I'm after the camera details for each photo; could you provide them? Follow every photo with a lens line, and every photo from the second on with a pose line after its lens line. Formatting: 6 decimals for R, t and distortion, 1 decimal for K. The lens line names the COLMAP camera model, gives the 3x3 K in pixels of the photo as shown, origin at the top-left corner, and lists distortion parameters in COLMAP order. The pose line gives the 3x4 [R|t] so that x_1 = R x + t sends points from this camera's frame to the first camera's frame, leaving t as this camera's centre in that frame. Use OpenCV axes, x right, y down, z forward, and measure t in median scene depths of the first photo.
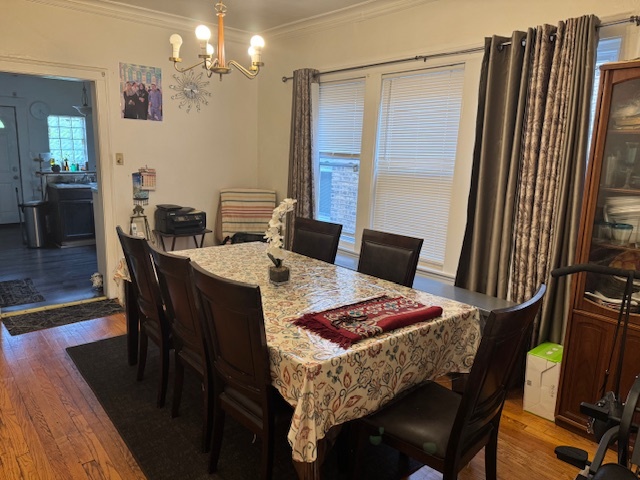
lens RADIAL K [[456.0, 0, 320.0], [0, 456.0, 240.0], [0, 0, 1]] dist [0.081026, -0.086706]
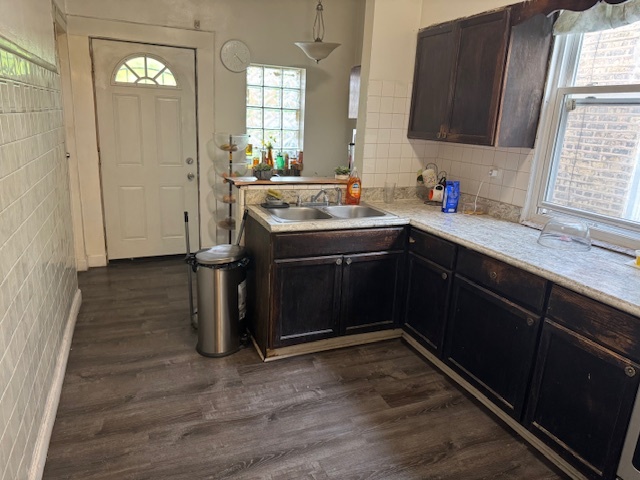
lens RADIAL K [[456.0, 0, 320.0], [0, 456.0, 240.0], [0, 0, 1]] dist [0.081026, -0.086706]
pose [[0.948864, 0.105270, -0.297617, -0.319981], [-0.086512, 0.993382, 0.075552, -0.110482], [0.303601, -0.045941, 0.951691, 0.496188]]
